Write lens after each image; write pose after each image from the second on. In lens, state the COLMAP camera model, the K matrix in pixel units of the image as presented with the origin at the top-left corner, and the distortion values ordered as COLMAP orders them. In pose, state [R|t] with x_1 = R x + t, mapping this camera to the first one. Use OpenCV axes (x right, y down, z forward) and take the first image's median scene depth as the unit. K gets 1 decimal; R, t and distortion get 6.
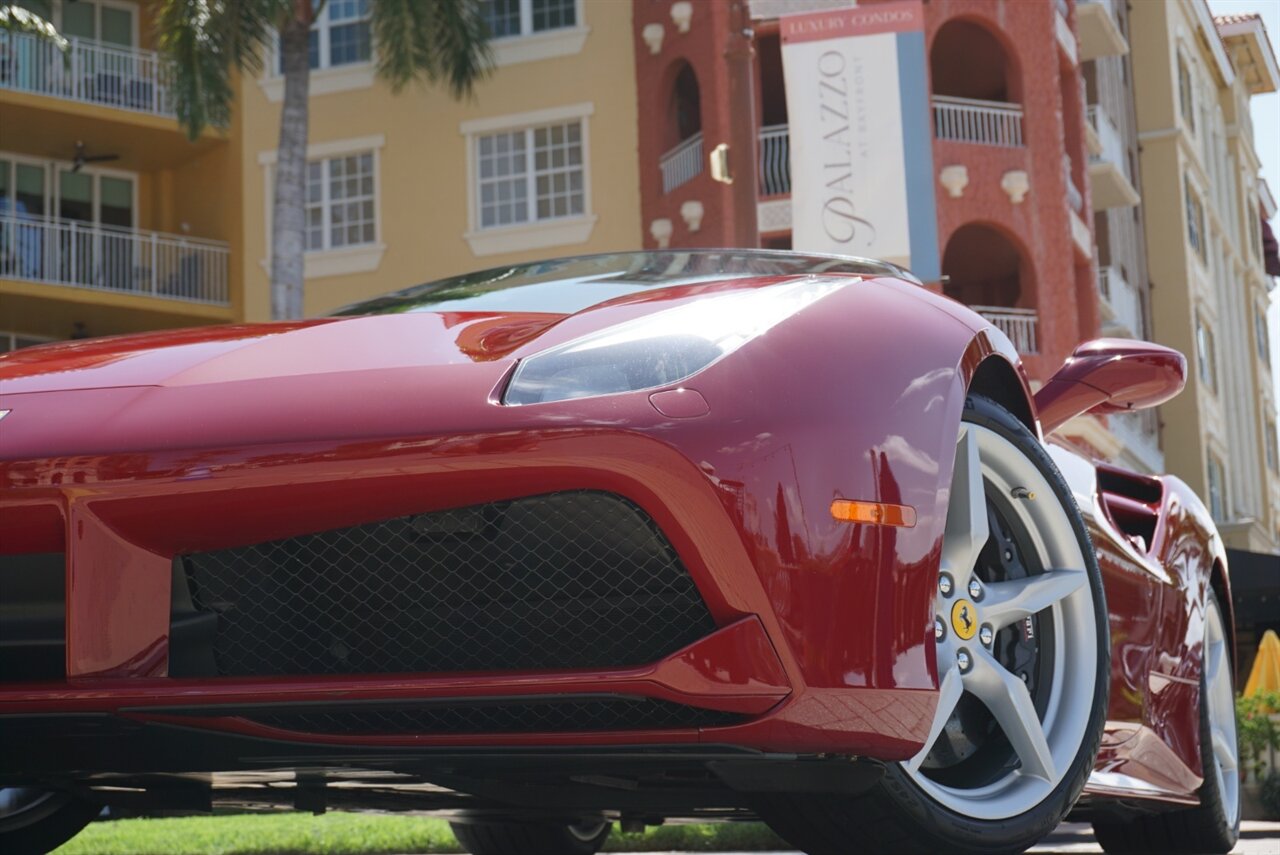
lens RADIAL K [[2429.9, 0, 640.0], [0, 2429.9, 427.5], [0, 0, 1]] dist [-0.005764, 0.113994]
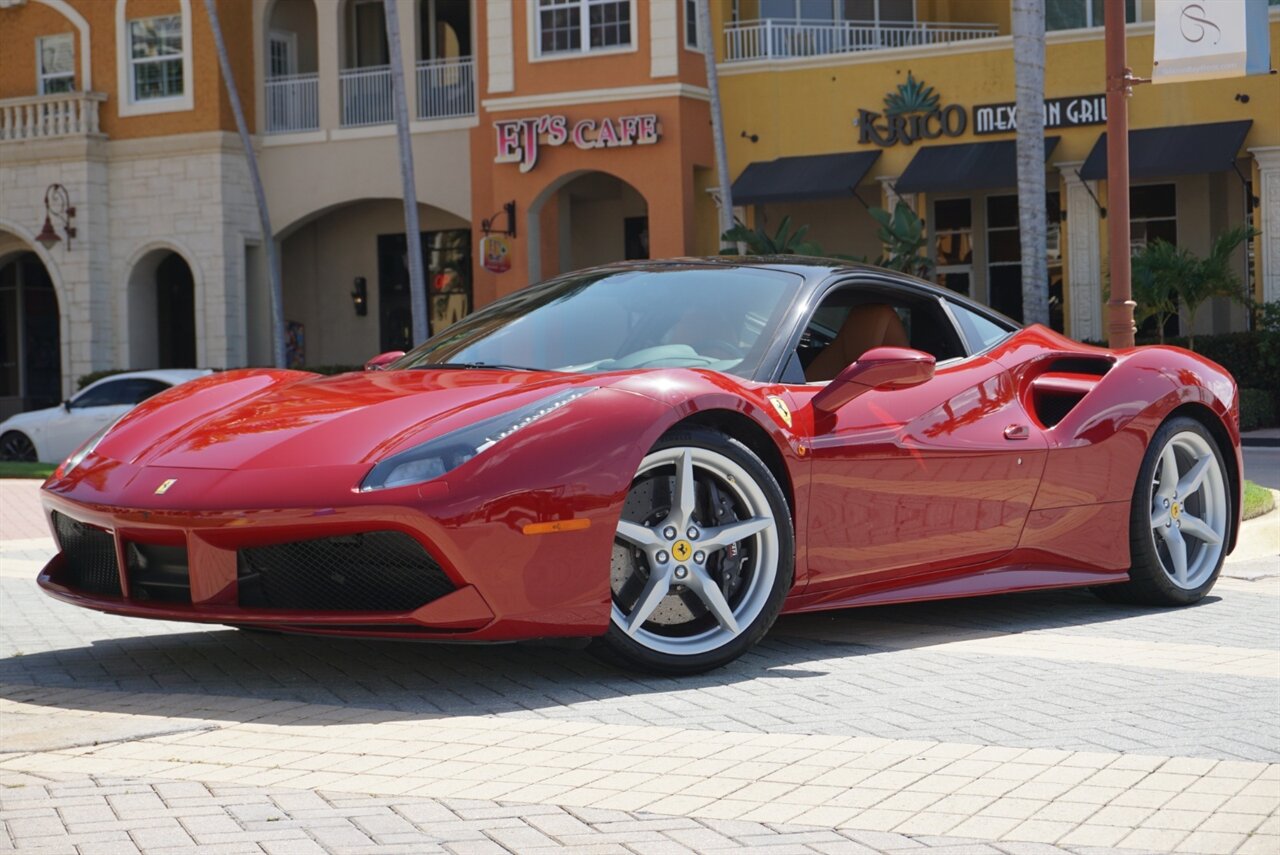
lens RADIAL K [[2466.1, 0, 629.3], [0, 2466.1, 423.4], [0, 0, 1]] dist [-0.018023, 0.339828]
pose [[0.933522, 0.014891, -0.358211, 0.774510], [0.052611, 0.982631, 0.177956, -0.360172], [0.354639, -0.184971, 0.916524, -0.759781]]
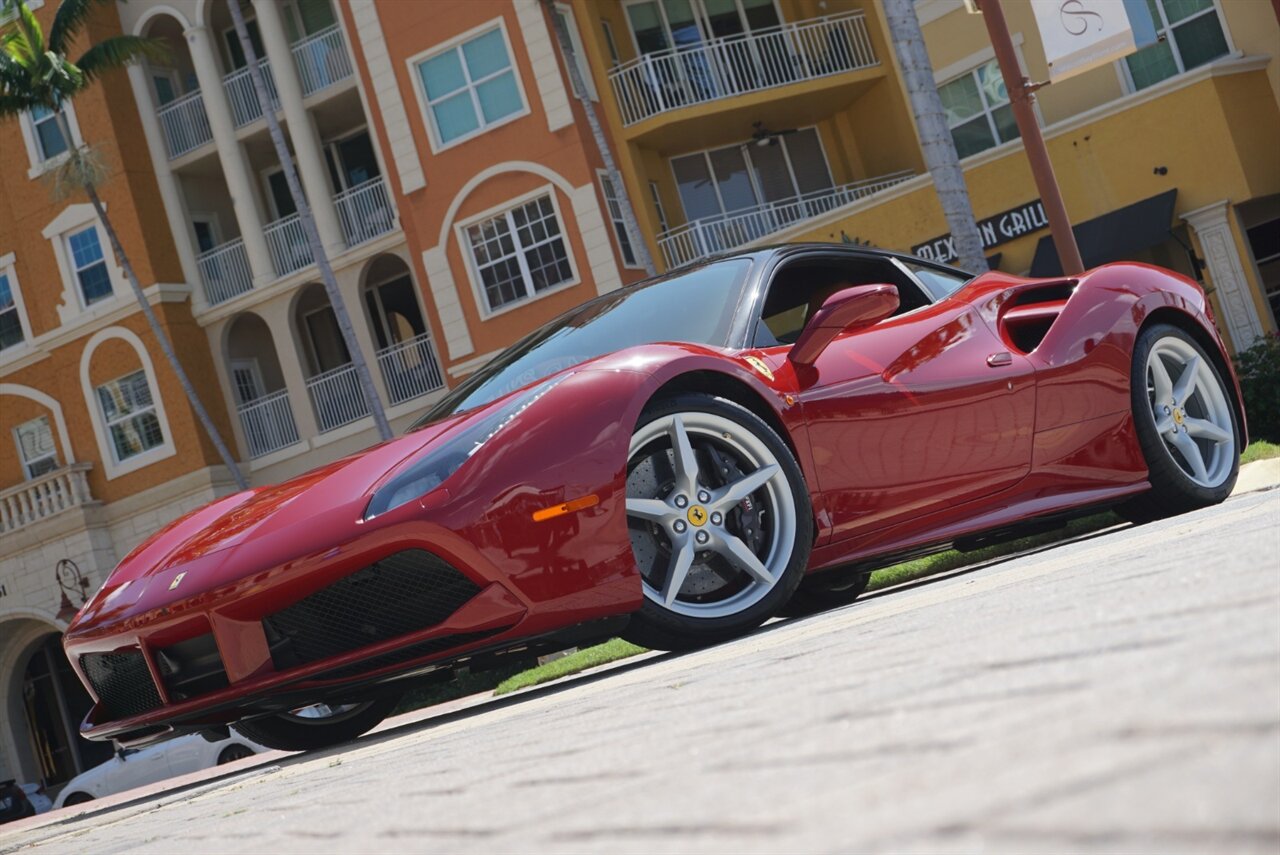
lens RADIAL K [[2426.9, 0, 645.1], [0, 2426.9, 424.1], [0, 0, 1]] dist [-0.037310, 0.316393]
pose [[0.900477, -0.265253, -0.344649, 0.755898], [0.308353, 0.948243, 0.075846, -0.142761], [0.306692, -0.174571, 0.935663, -0.760682]]
